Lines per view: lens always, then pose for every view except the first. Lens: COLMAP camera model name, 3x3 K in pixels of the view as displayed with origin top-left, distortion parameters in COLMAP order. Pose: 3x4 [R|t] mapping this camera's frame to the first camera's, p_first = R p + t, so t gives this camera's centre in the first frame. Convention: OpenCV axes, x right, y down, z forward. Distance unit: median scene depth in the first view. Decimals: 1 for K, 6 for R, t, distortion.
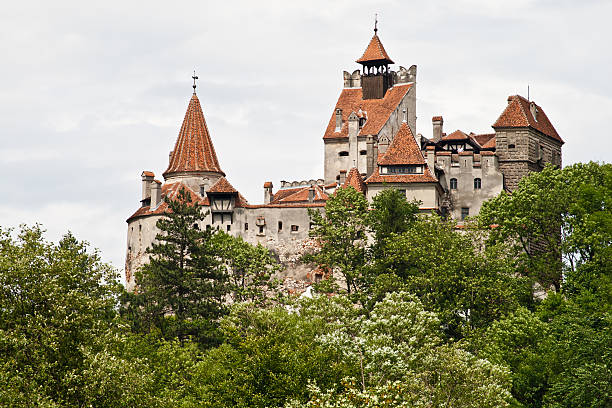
lens RADIAL K [[2747.5, 0, 301.1], [0, 2747.5, 200.2], [0, 0, 1]] dist [0.477774, 0.000000]
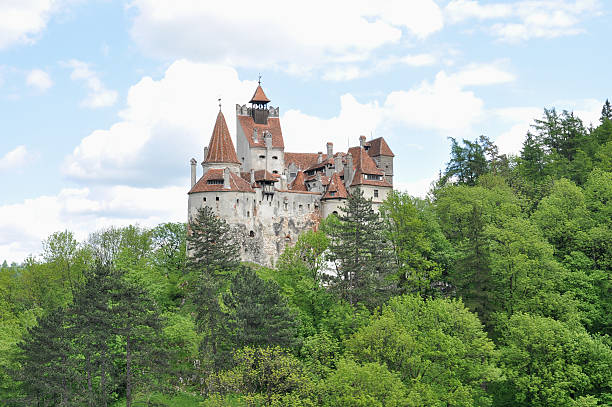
lens RADIAL K [[1010.8, 0, 305.8], [0, 1010.8, 198.6], [0, 0, 1]] dist [0.000073, 0.000000]
pose [[0.688578, 0.065364, 0.722211, -0.398497], [-0.097068, 0.995275, 0.002470, 0.003750], [-0.718637, -0.071804, 0.691669, 0.567521]]
